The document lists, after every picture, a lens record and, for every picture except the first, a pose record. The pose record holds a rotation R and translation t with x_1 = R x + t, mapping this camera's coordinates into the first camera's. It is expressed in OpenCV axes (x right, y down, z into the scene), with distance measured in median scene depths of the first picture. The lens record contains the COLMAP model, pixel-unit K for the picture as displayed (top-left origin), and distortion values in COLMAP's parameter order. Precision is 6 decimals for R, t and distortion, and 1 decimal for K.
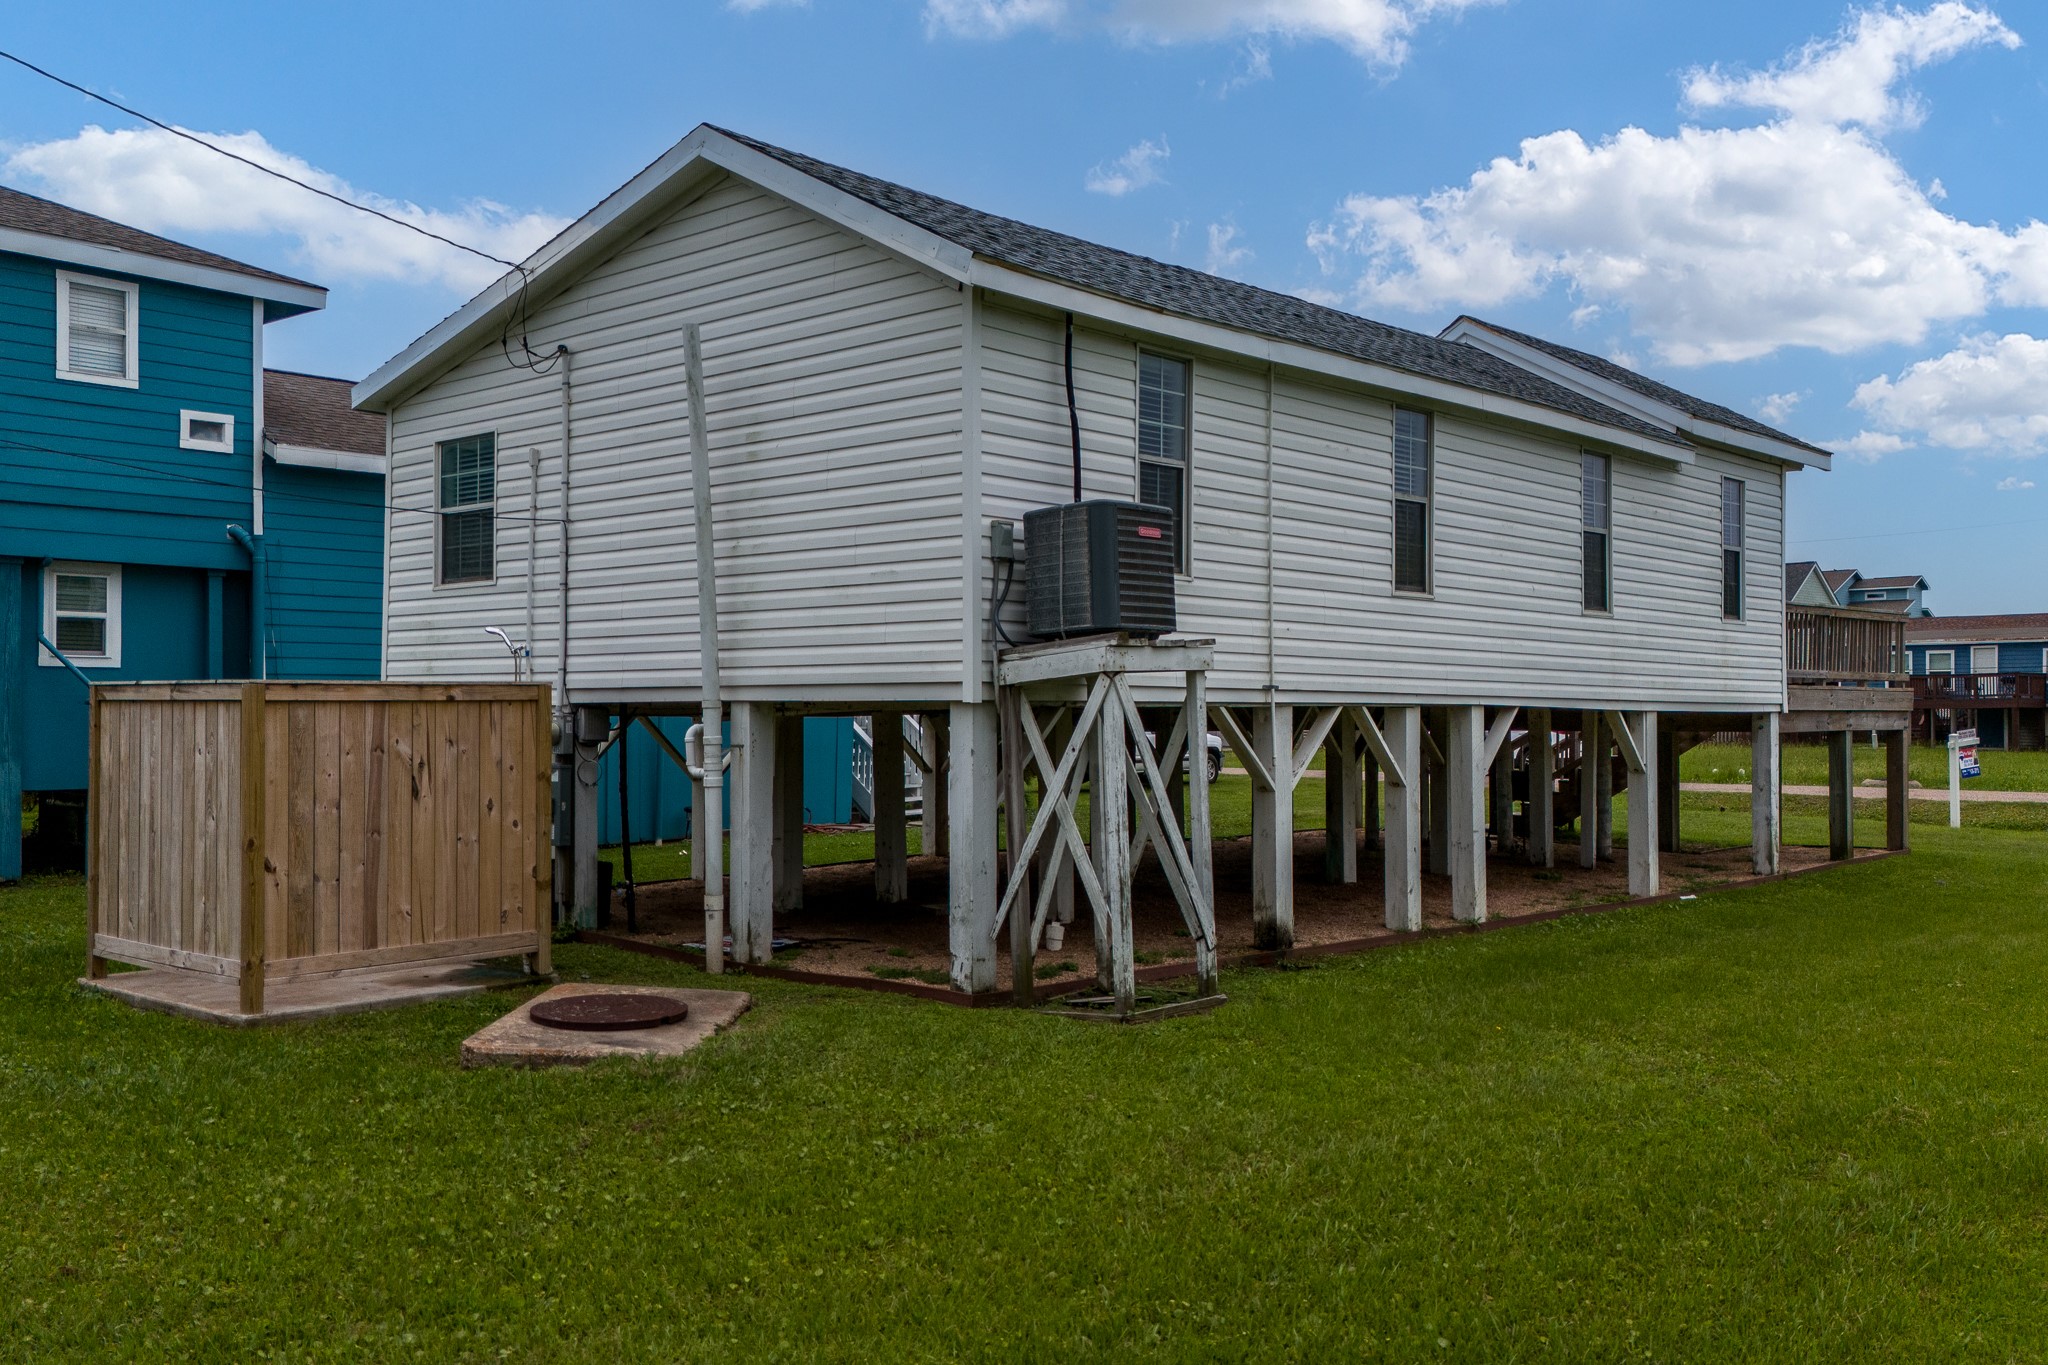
lens RADIAL K [[1878.2, 0, 1004.1], [0, 1878.2, 598.0], [0, 0, 1]] dist [0.065771, -0.019172]
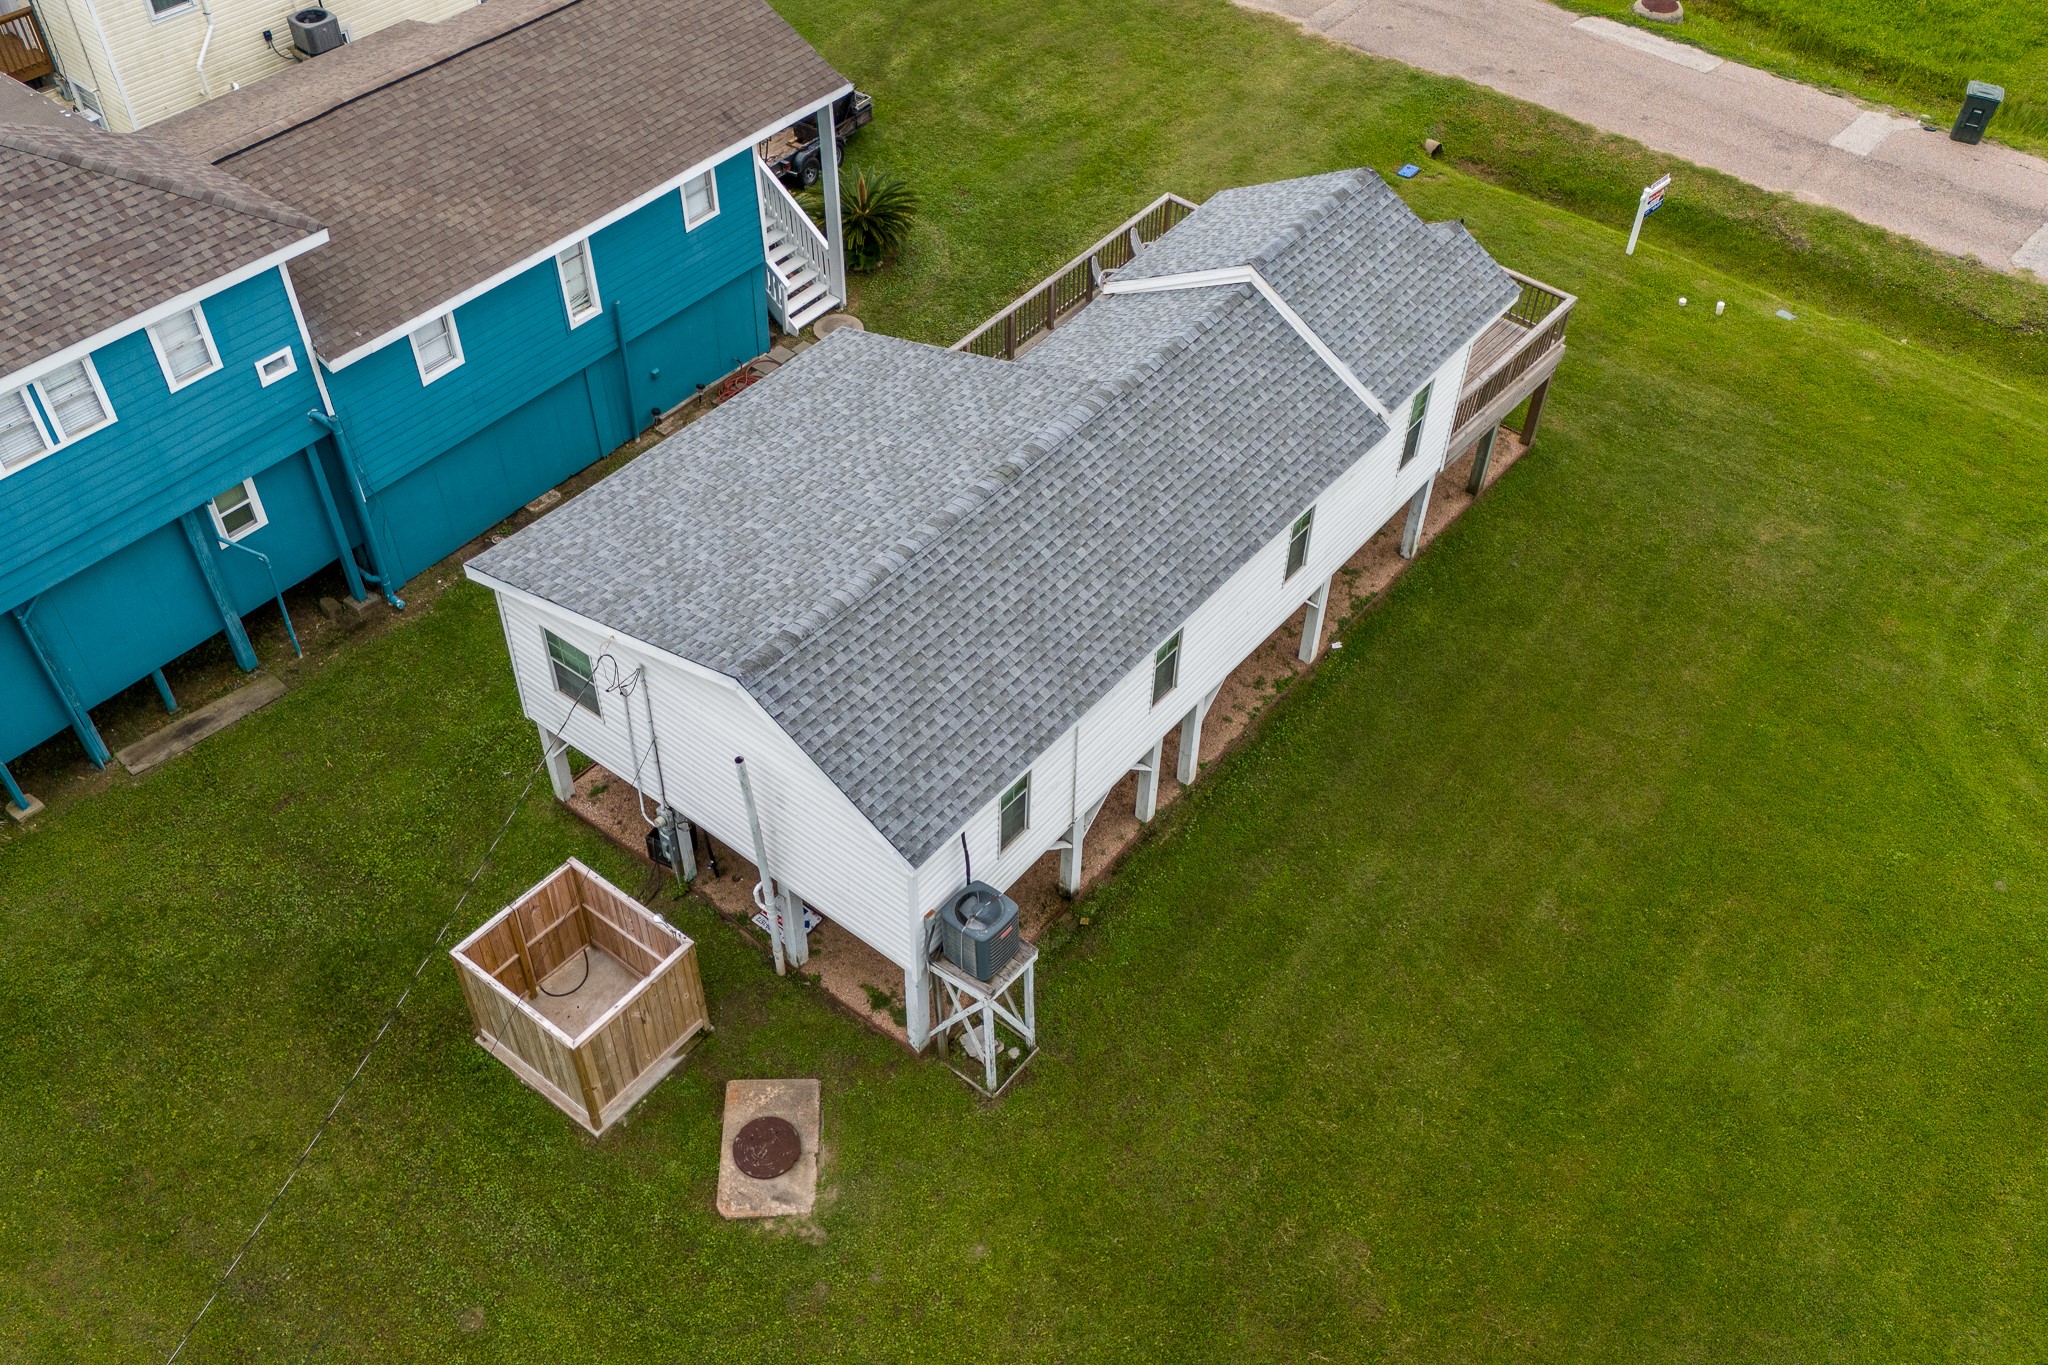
lens RADIAL K [[1827.2, 0, 1006.6], [0, 1827.2, 790.3], [0, 0, 1]] dist [0.086356, -0.013252]
pose [[0.996980, -0.051232, 0.058357, -0.026395], [-0.009375, 0.666585, 0.745370, -1.633284], [-0.077086, -0.743666, 0.664092, -0.175186]]
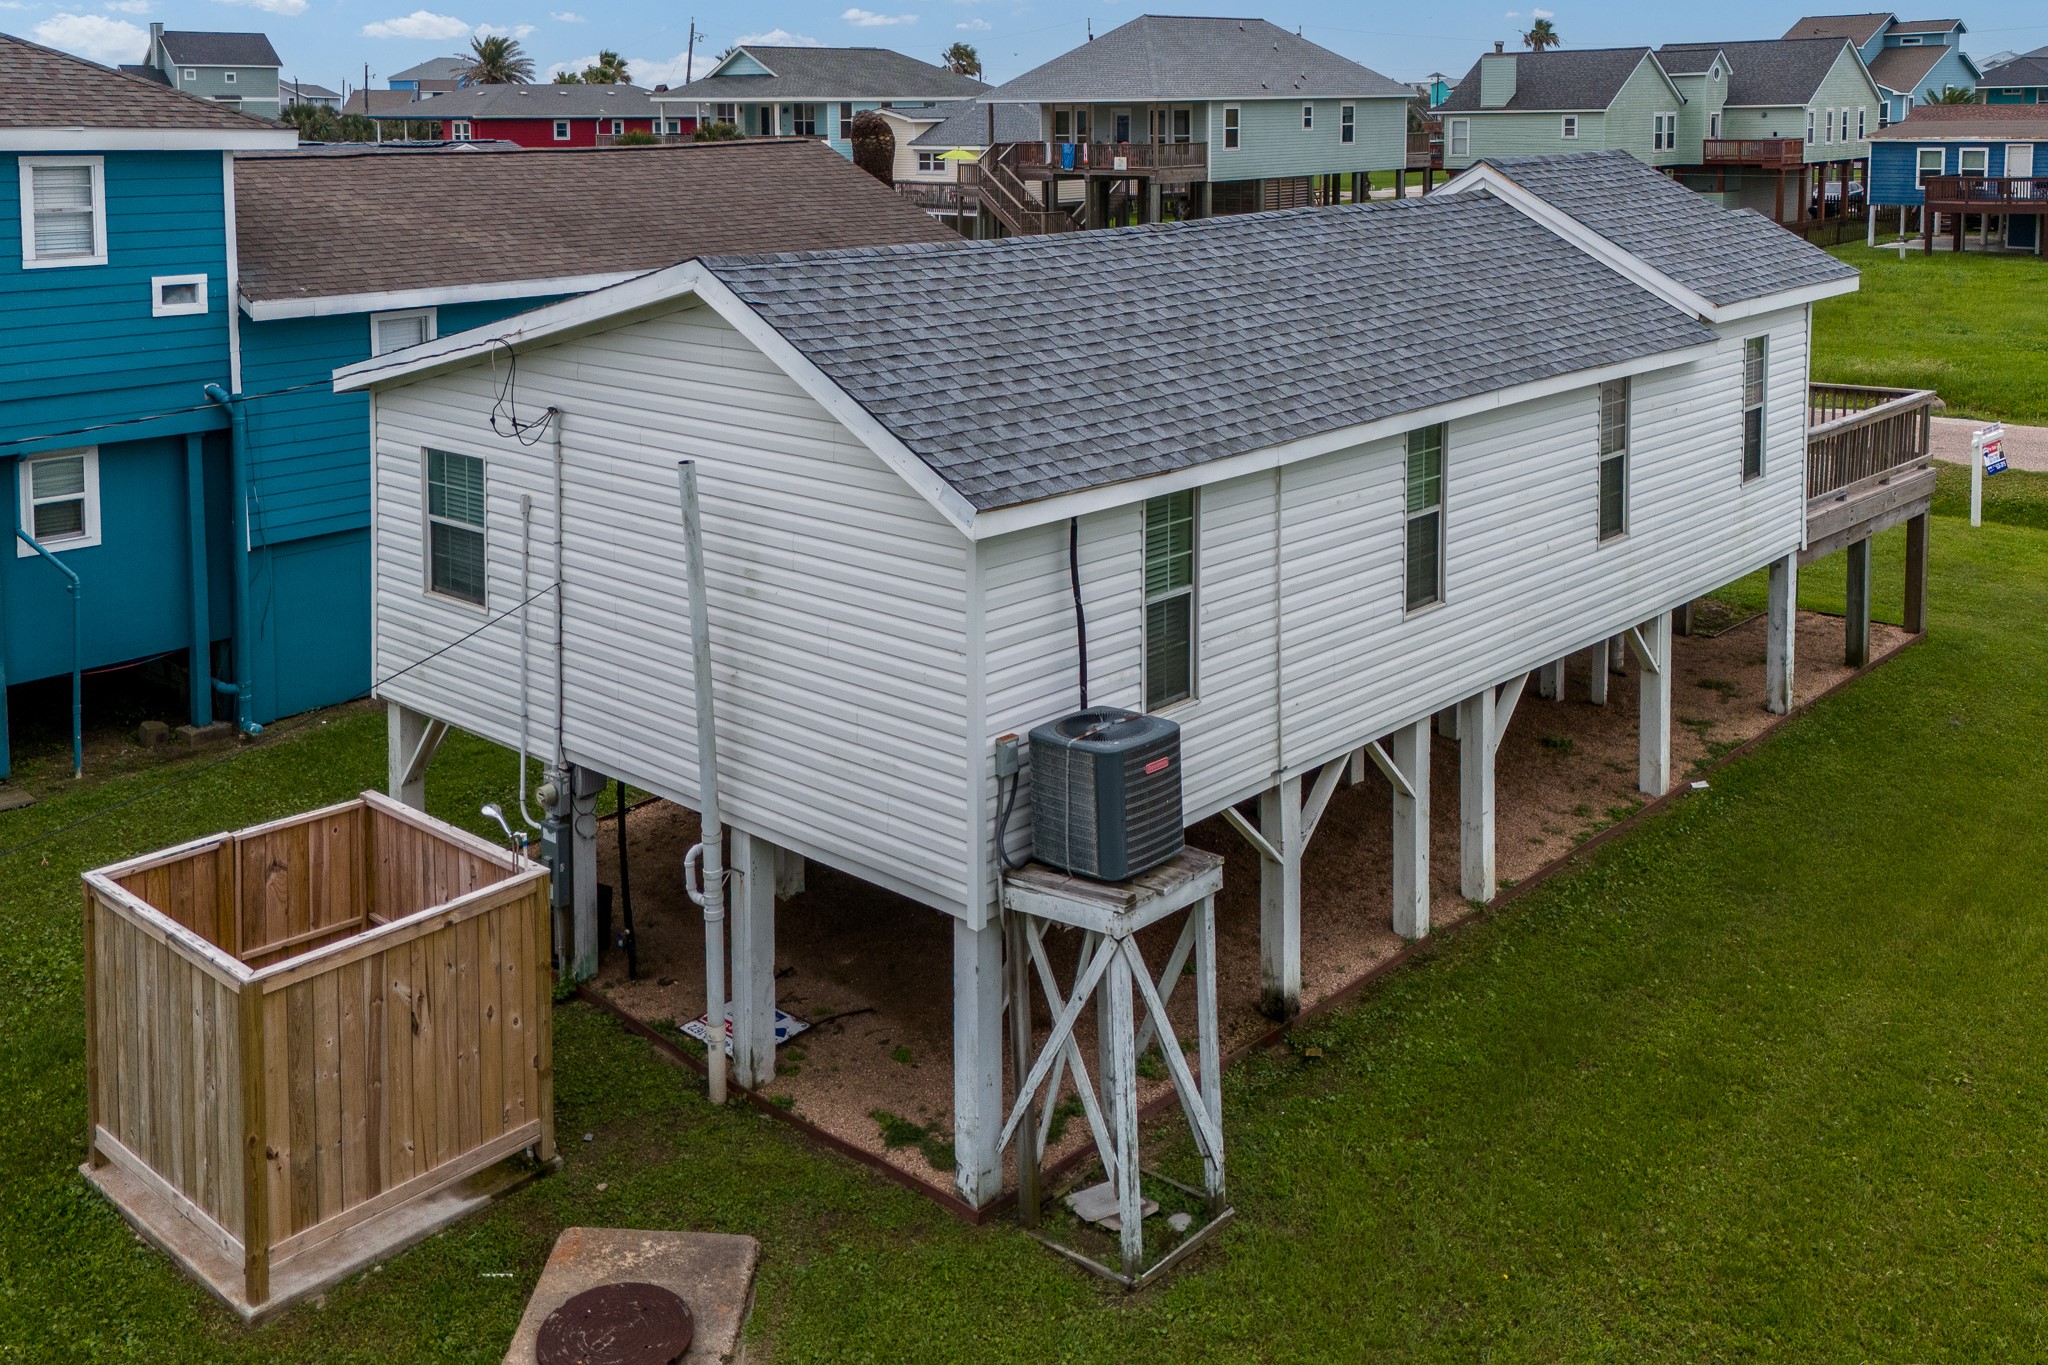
lens RADIAL K [[1943.0, 0, 1004.4], [0, 1943.0, 287.7], [0, 0, 1]] dist [0.081285, -0.053241]
pose [[0.999994, -0.003204, 0.001177, -0.002698], [0.003087, 0.996077, 0.088441, -0.350460], [-0.001456, -0.088437, 0.996081, 0.004546]]
